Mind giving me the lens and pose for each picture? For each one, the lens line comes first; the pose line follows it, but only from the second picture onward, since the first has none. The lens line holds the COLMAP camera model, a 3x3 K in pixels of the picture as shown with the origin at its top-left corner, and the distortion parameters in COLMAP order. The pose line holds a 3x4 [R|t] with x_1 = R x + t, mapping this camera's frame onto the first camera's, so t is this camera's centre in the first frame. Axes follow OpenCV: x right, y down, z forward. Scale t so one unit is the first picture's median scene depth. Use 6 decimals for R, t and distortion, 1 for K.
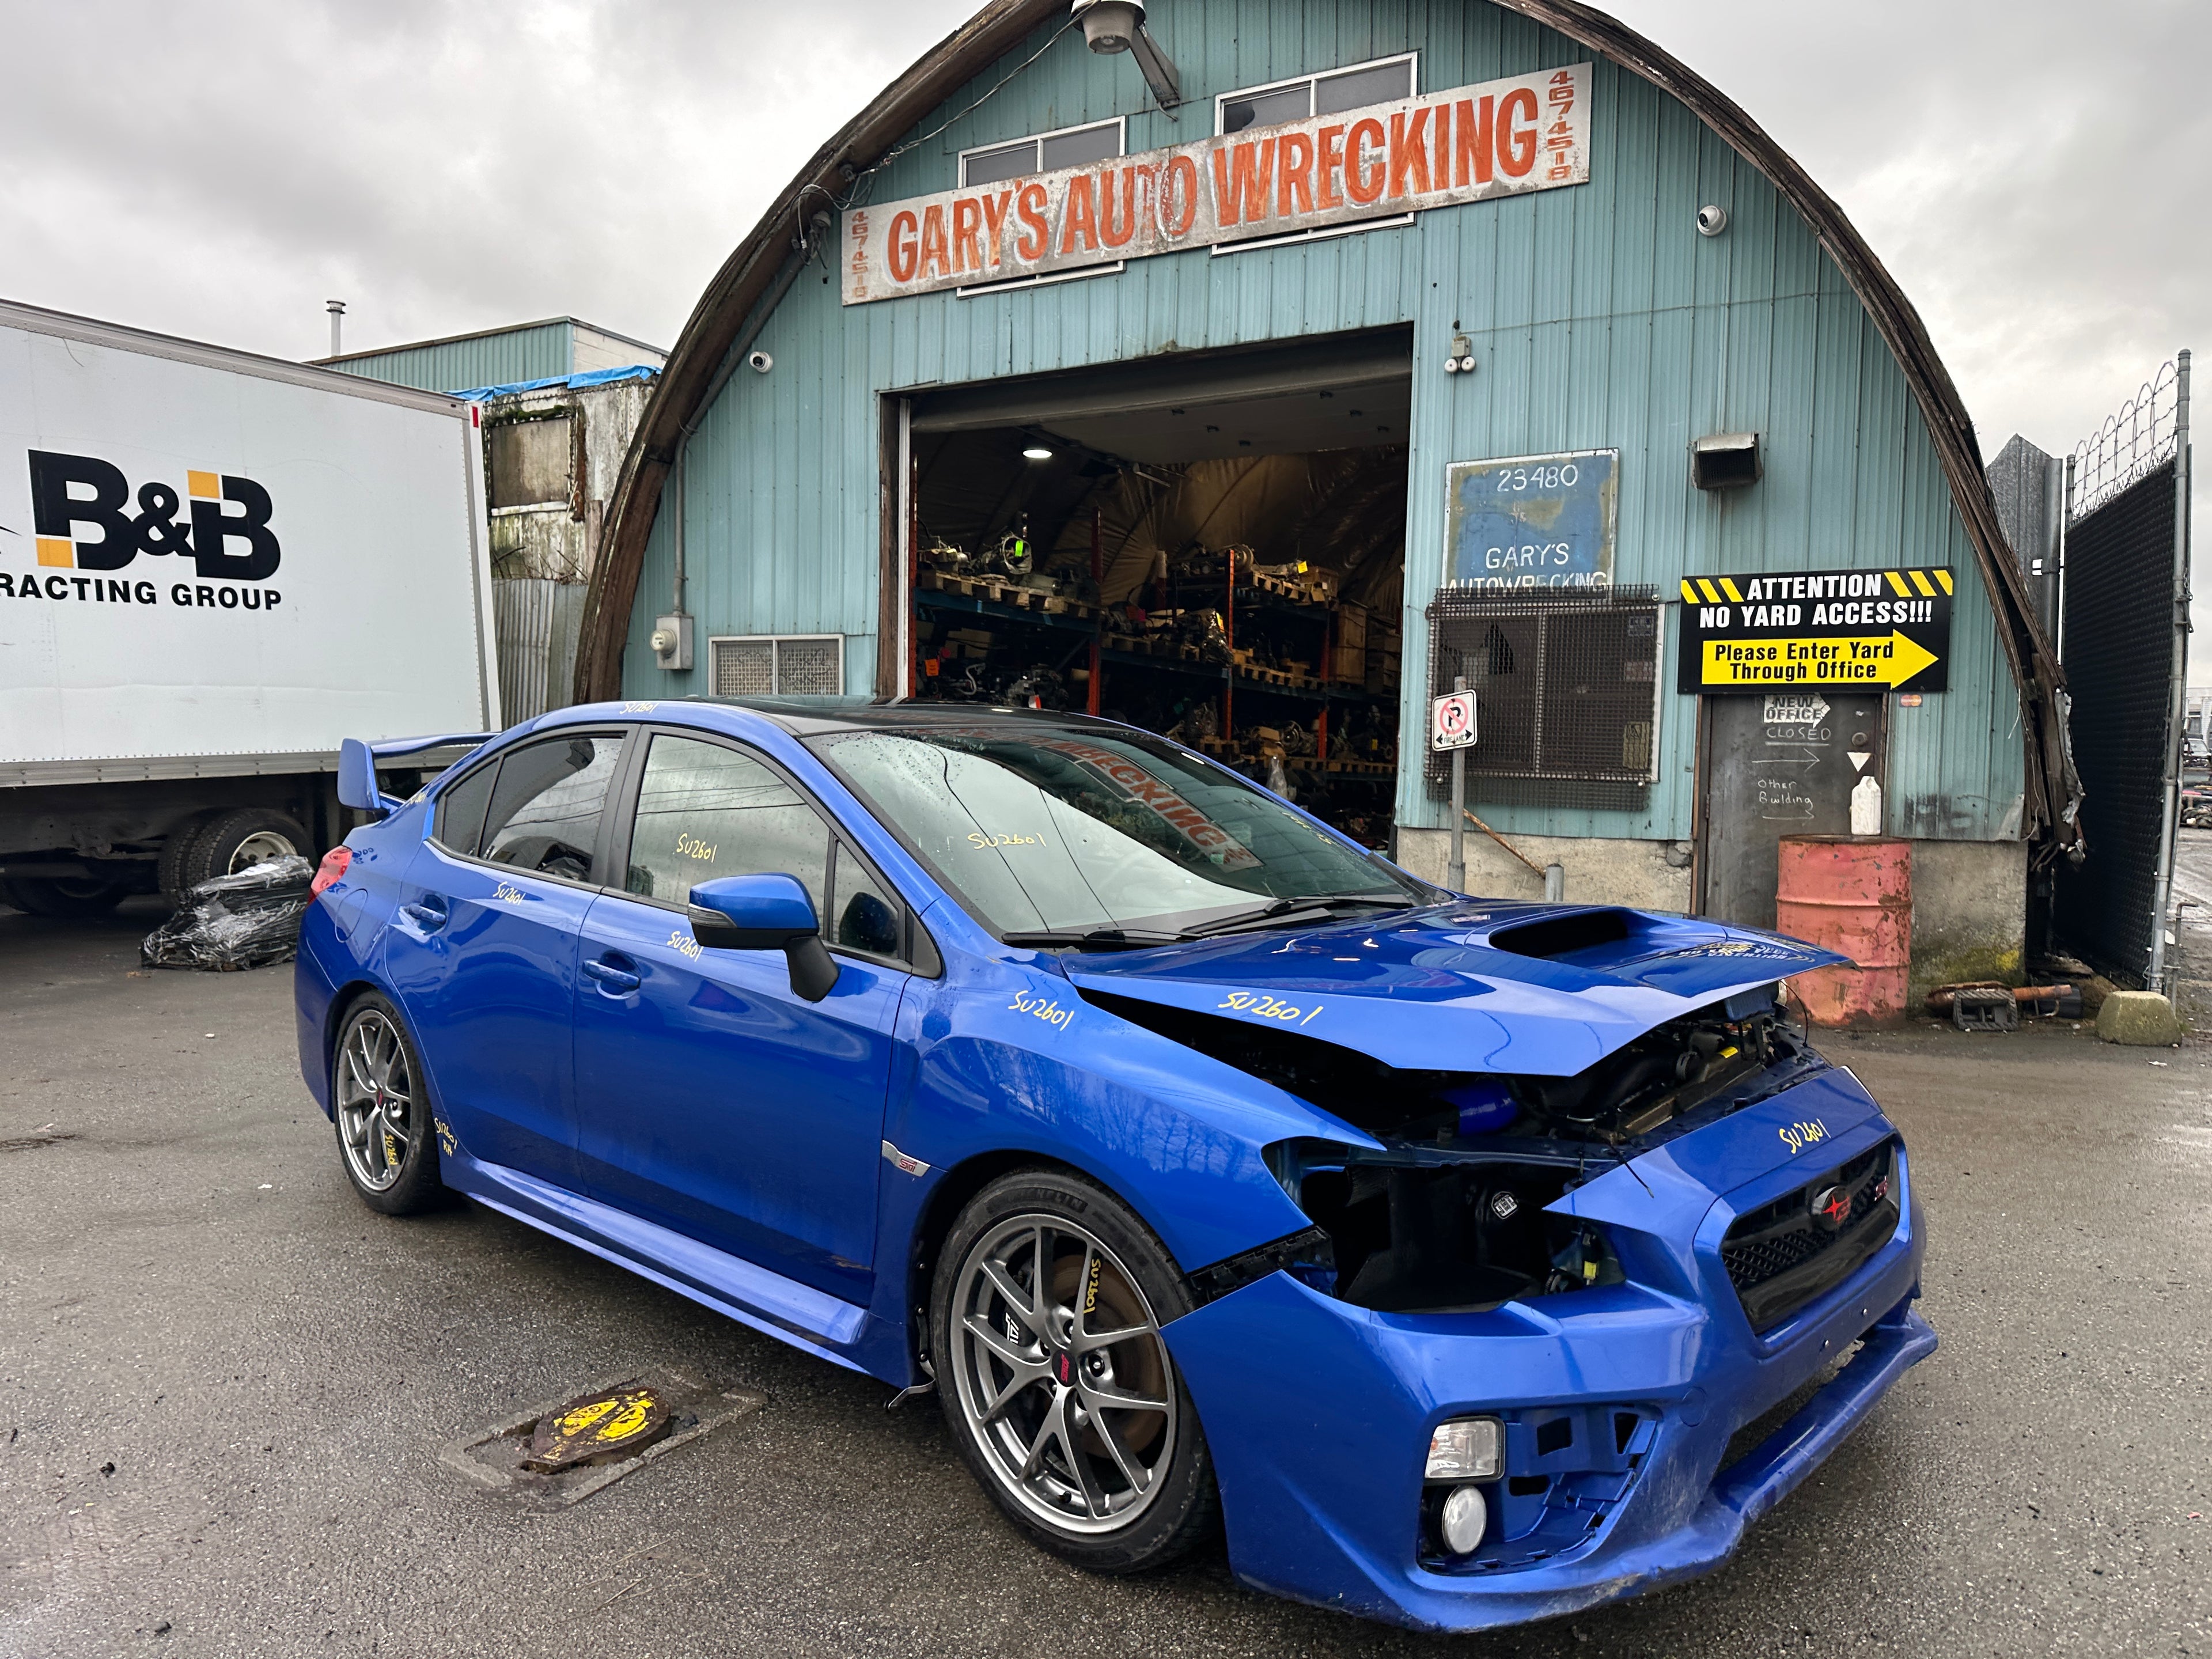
lens RADIAL K [[1555.9, 0, 1107.6], [0, 1555.9, 838.5], [0, 0, 1]] dist [0.100437, -0.185306]
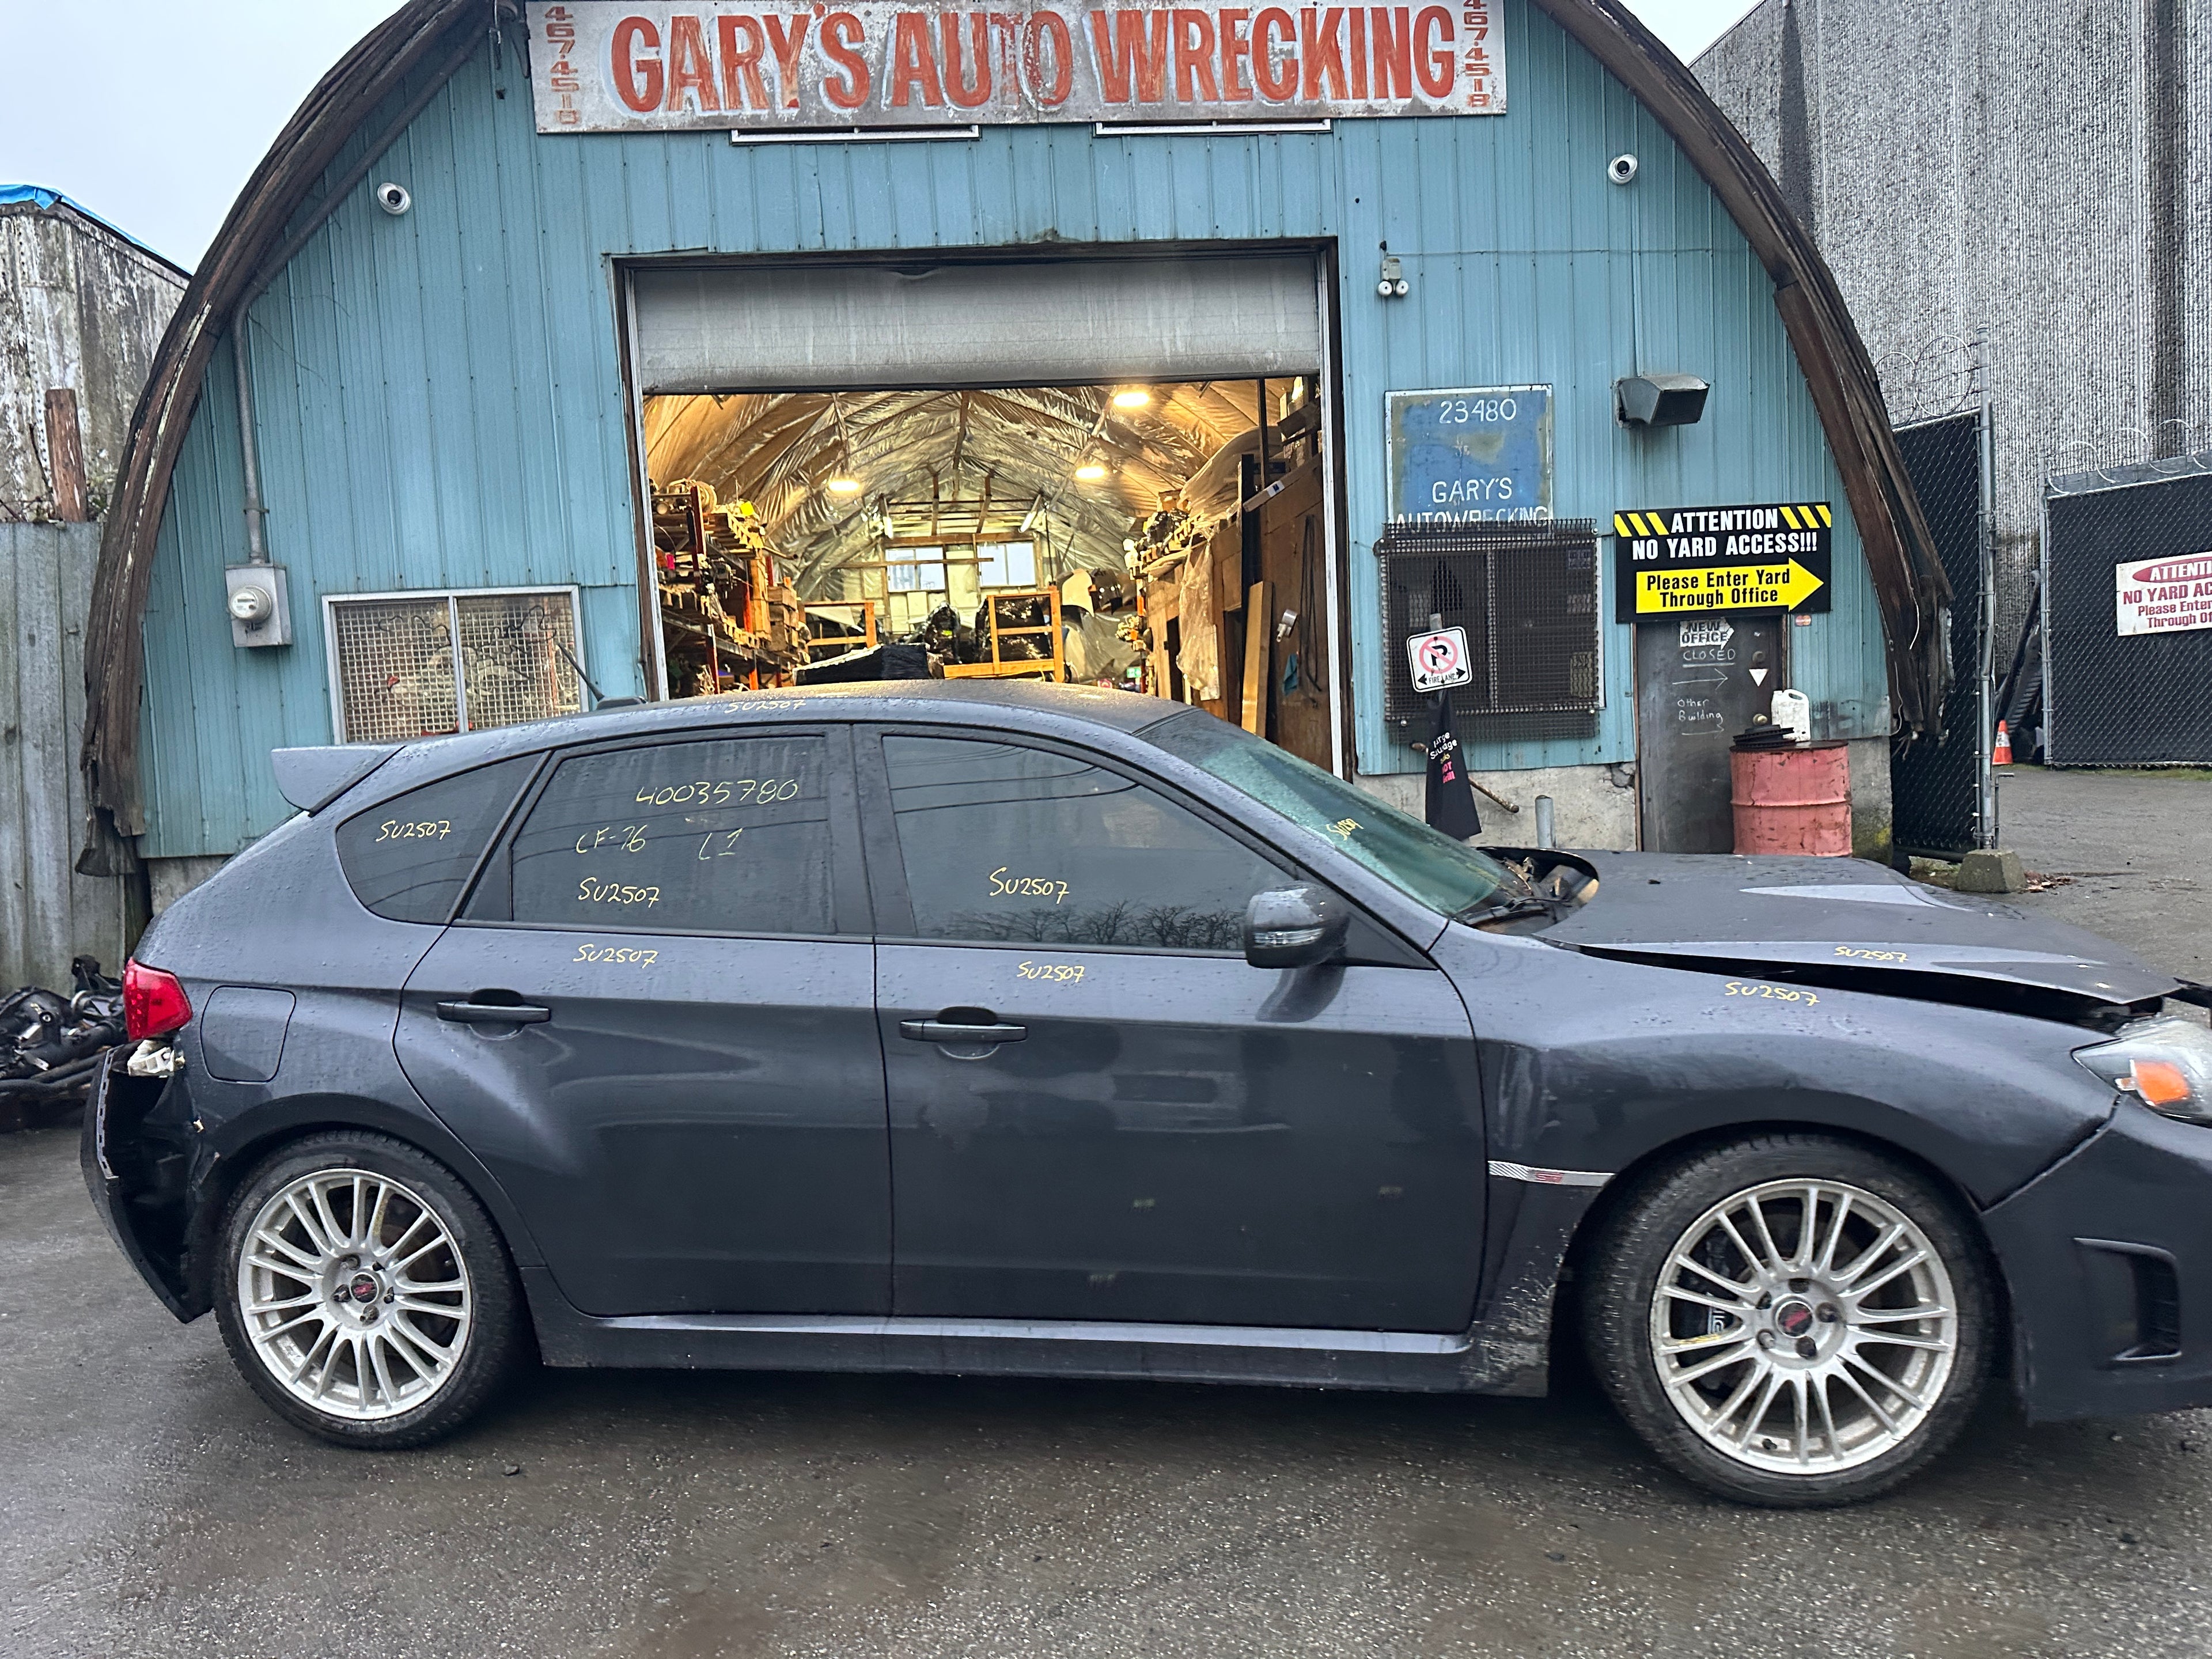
lens RADIAL K [[1581.3, 0, 1122.3], [0, 1581.3, 833.9], [0, 0, 1]] dist [0.031945, -0.038434]
pose [[0.811747, -0.109045, 0.573739, -0.513534], [0.097174, 0.993938, 0.051423, -0.037601], [-0.575868, 0.014010, 0.817423, 0.317541]]
